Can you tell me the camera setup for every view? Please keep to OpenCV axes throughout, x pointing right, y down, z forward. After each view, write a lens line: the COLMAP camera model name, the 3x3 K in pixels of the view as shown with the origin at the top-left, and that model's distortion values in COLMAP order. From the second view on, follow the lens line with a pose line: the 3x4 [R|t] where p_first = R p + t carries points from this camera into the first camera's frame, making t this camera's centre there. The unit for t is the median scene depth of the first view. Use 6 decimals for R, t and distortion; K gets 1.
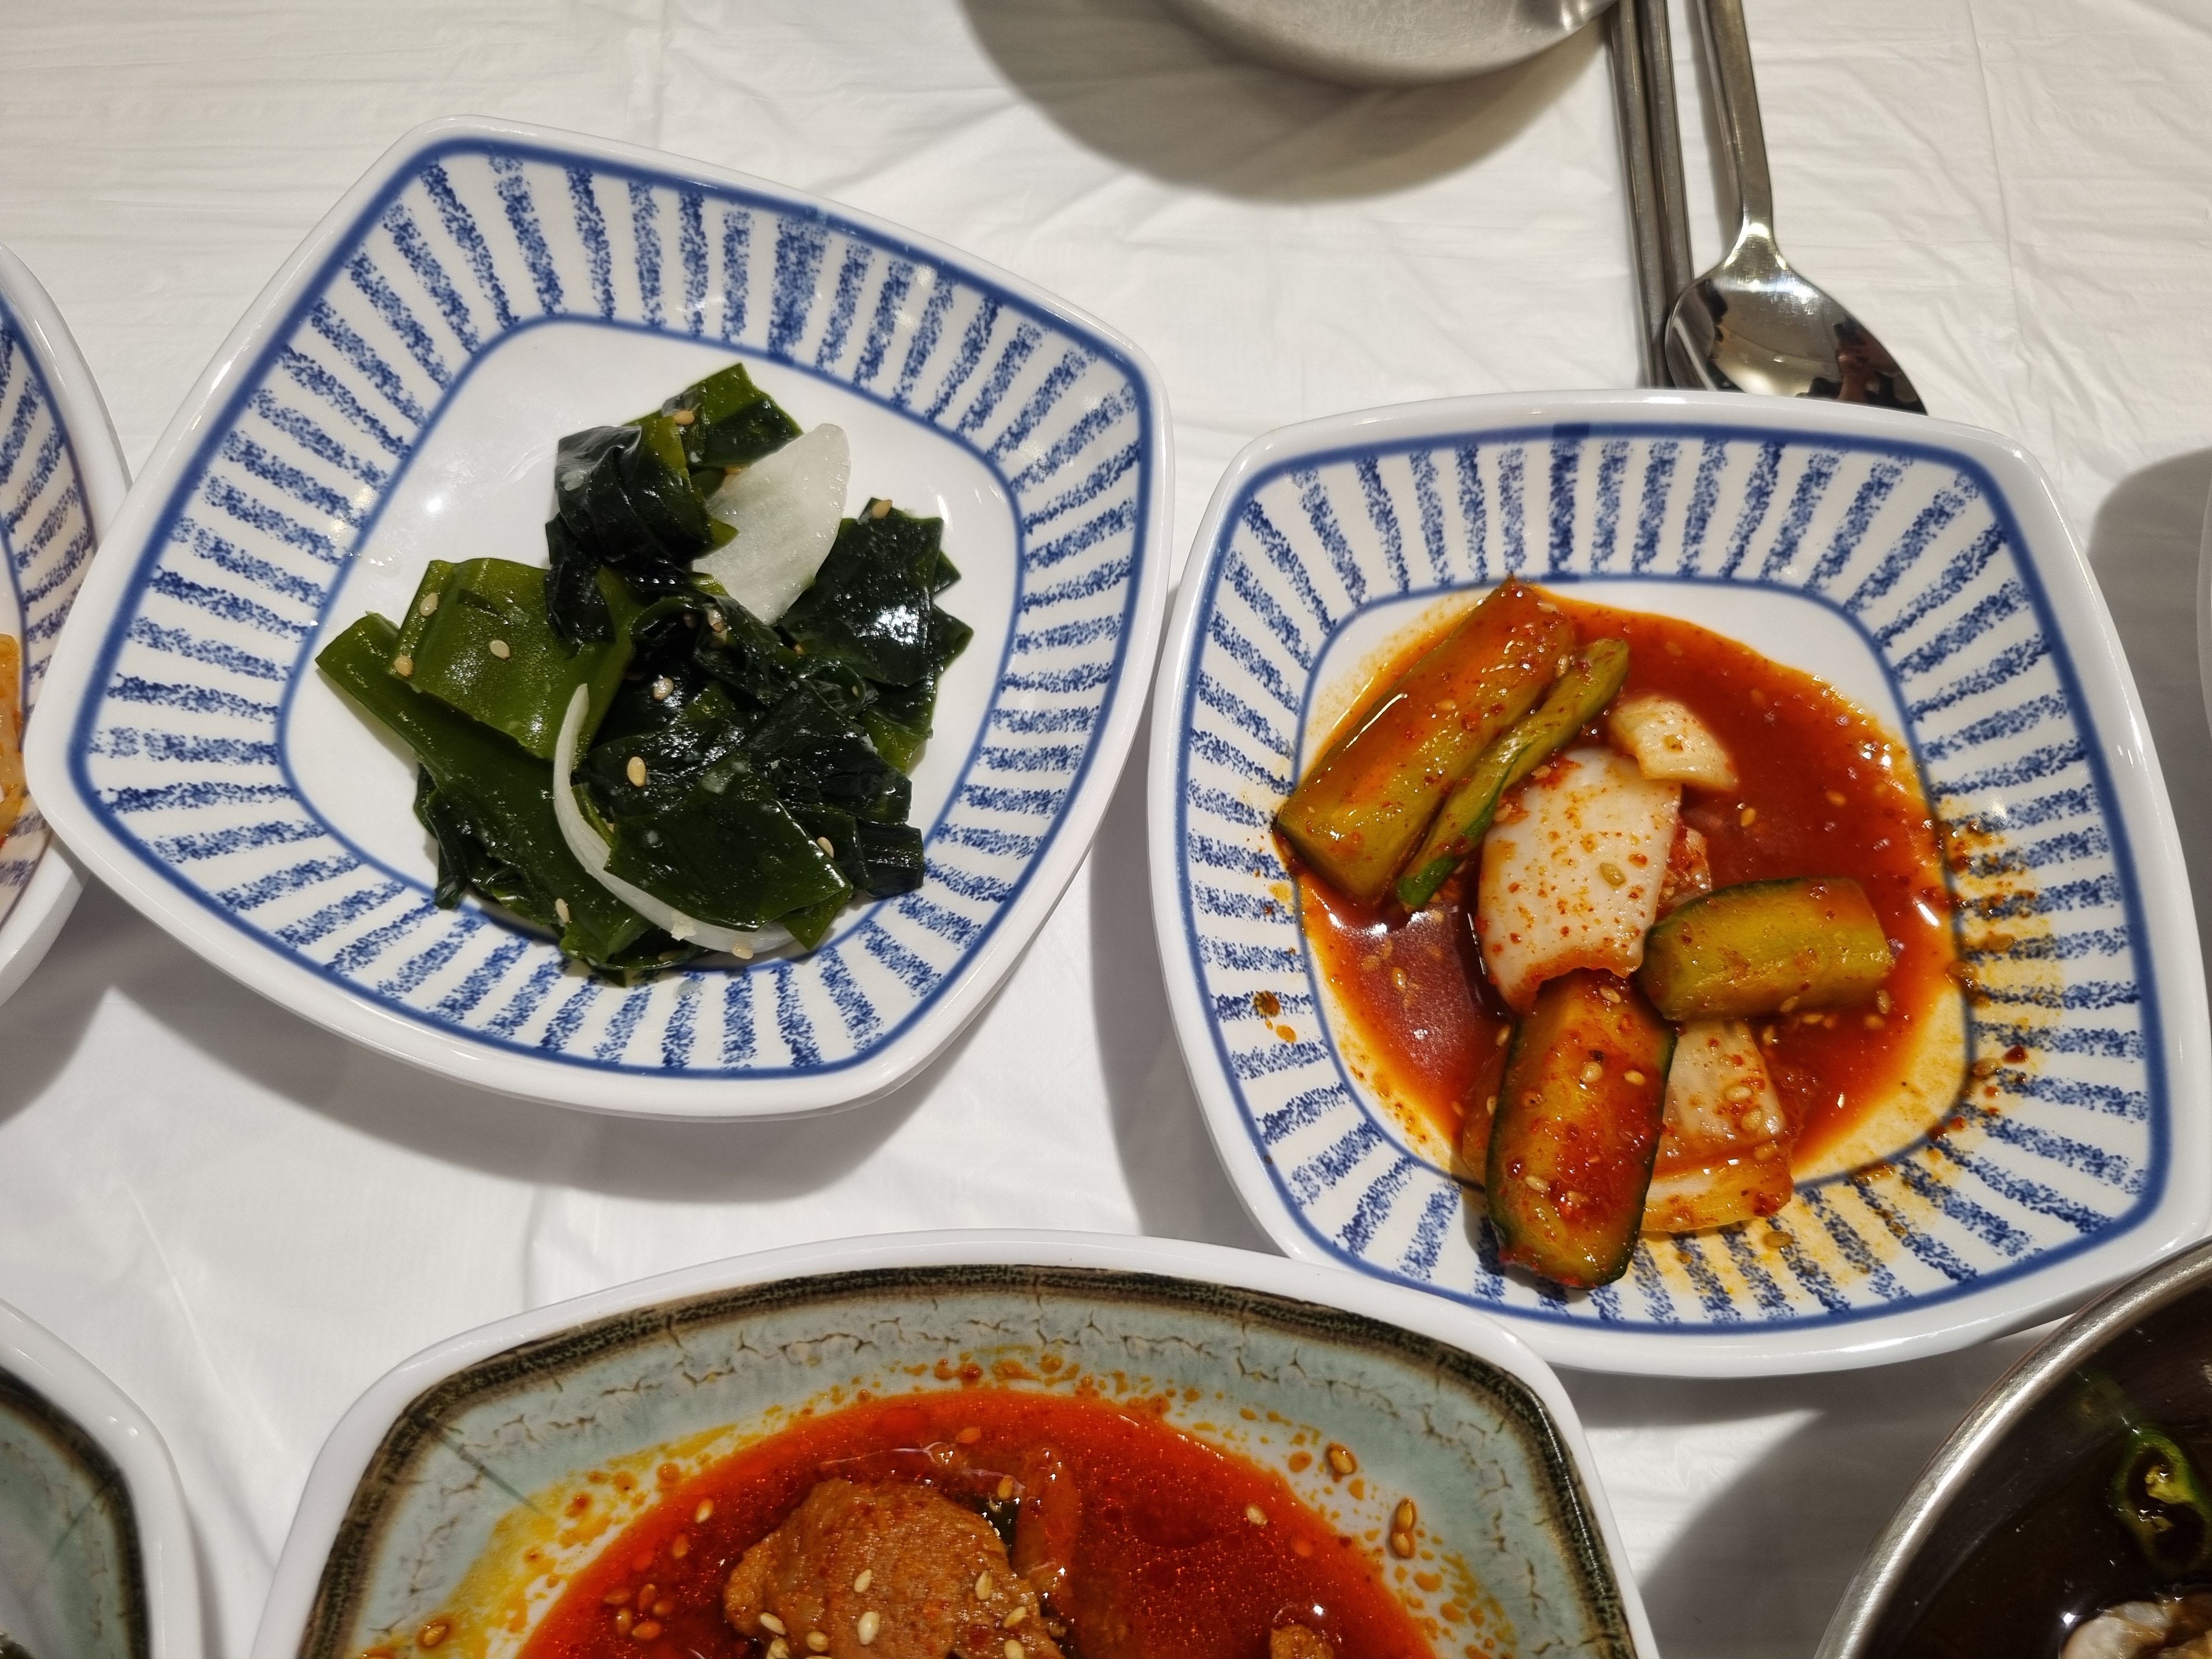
lens RADIAL K [[1716.6, 0, 1106.0], [0, 1716.6, 829.5], [0, 0, 1]] dist [0.004794, -0.000723]
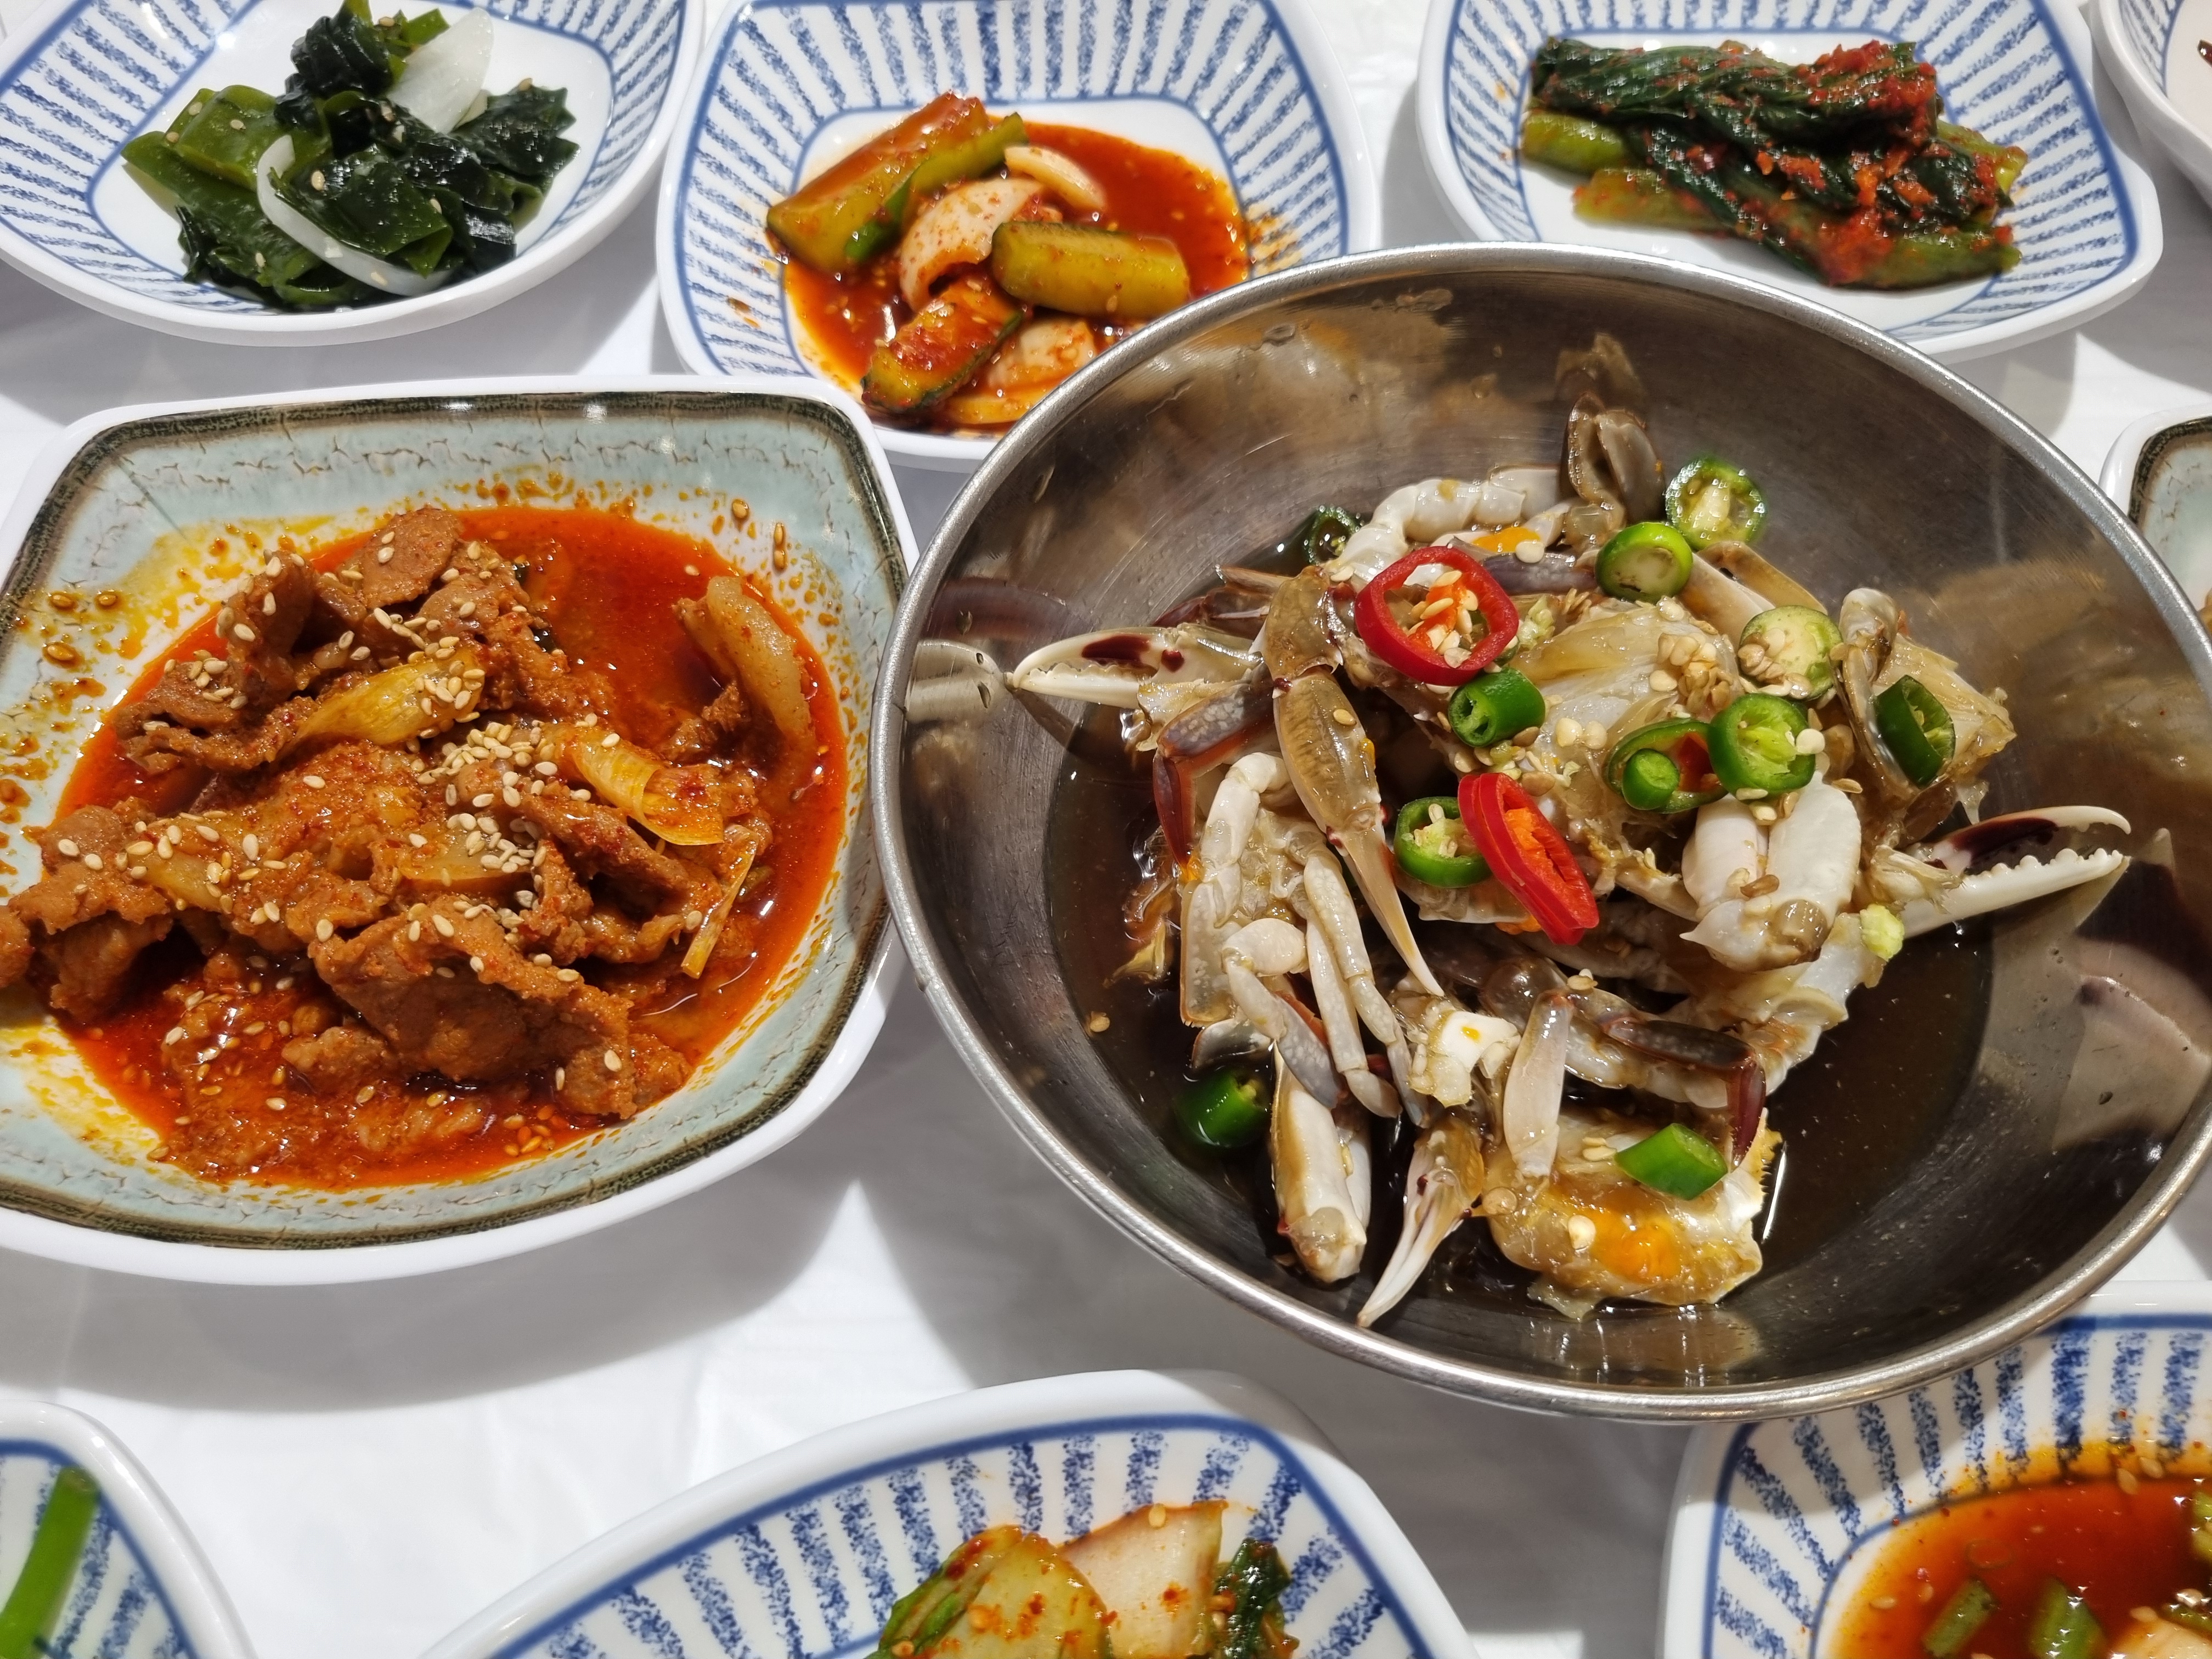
lens RADIAL K [[1714.2, 0, 1094.5], [0, 1714.2, 865.2], [0, 0, 1]] dist [0.036288, -0.041447]
pose [[0.998490, -0.037753, -0.039913, 0.403411], [0.029905, 0.982916, -0.181609, 0.781018], [0.046087, 0.180141, 0.982561, -0.303798]]
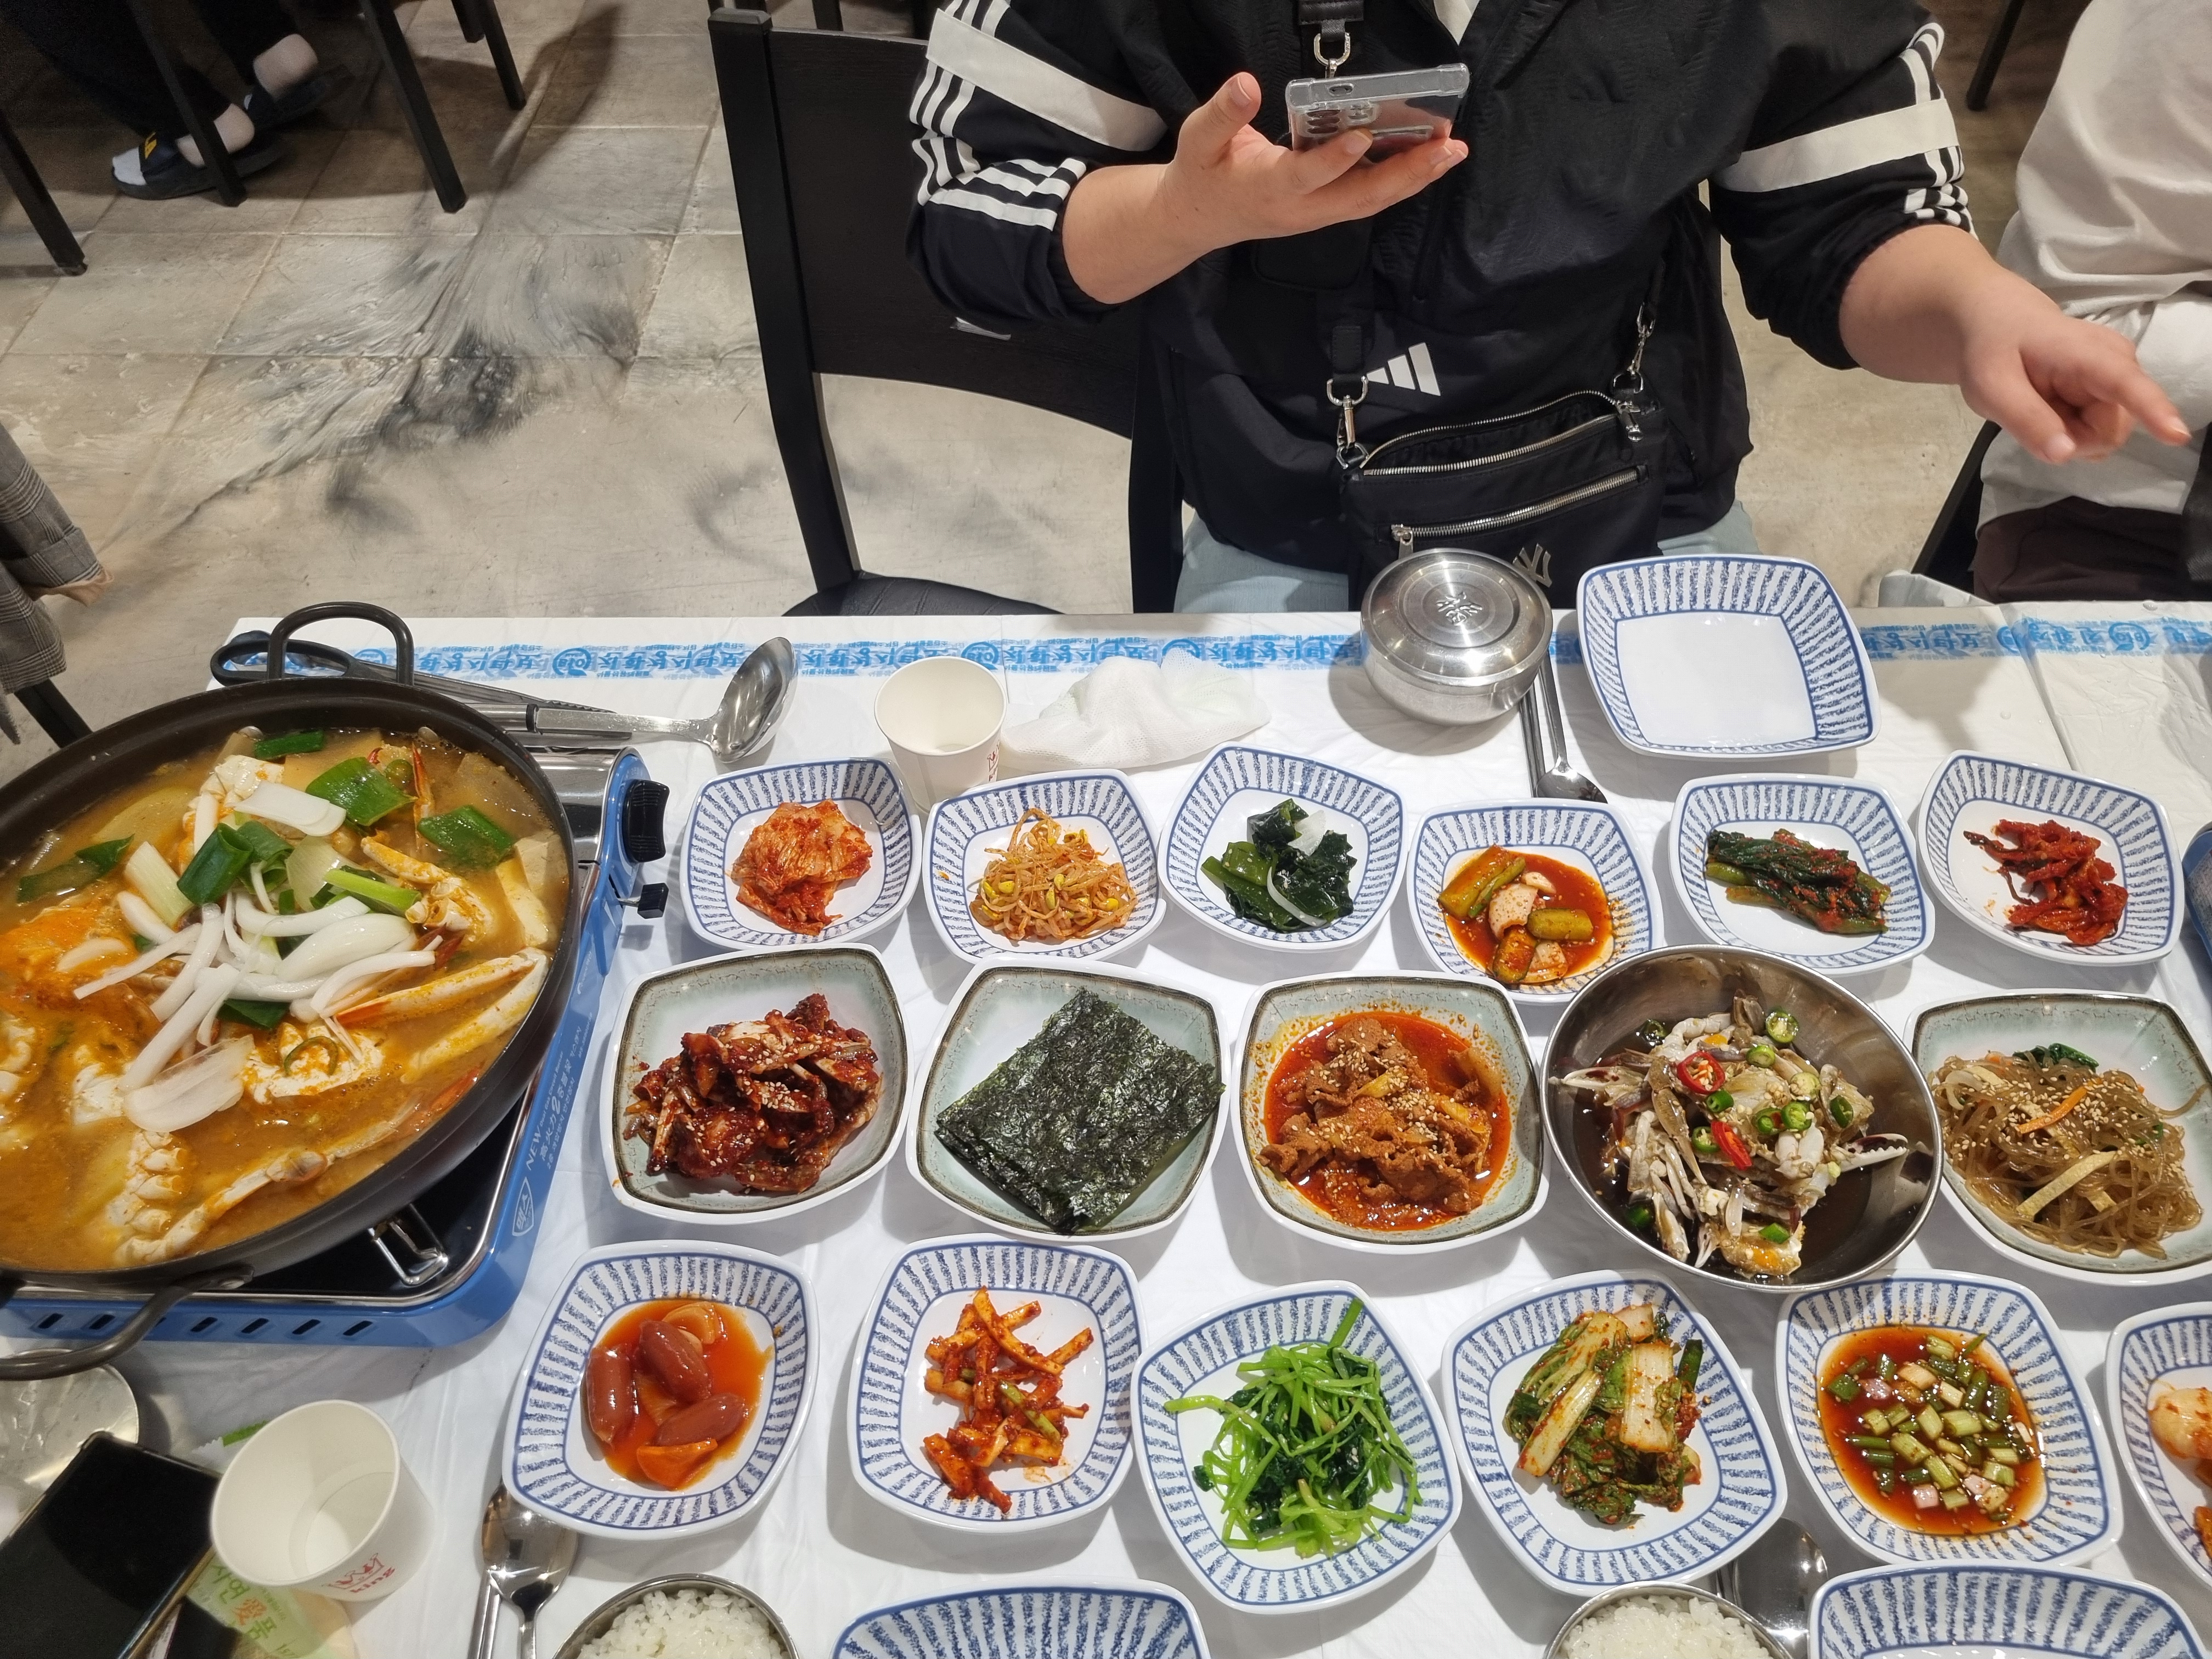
lens RADIAL K [[1683.1, 0, 1130.1], [0, 1683.1, 839.6], [0, 0, 1]] dist [0.035286, 0.001814]
pose [[0.997826, -0.020662, -0.062581, -0.369138], [0.000835, 0.953470, -0.301487, 1.045535], [0.065898, 0.300779, 0.951414, -2.838413]]
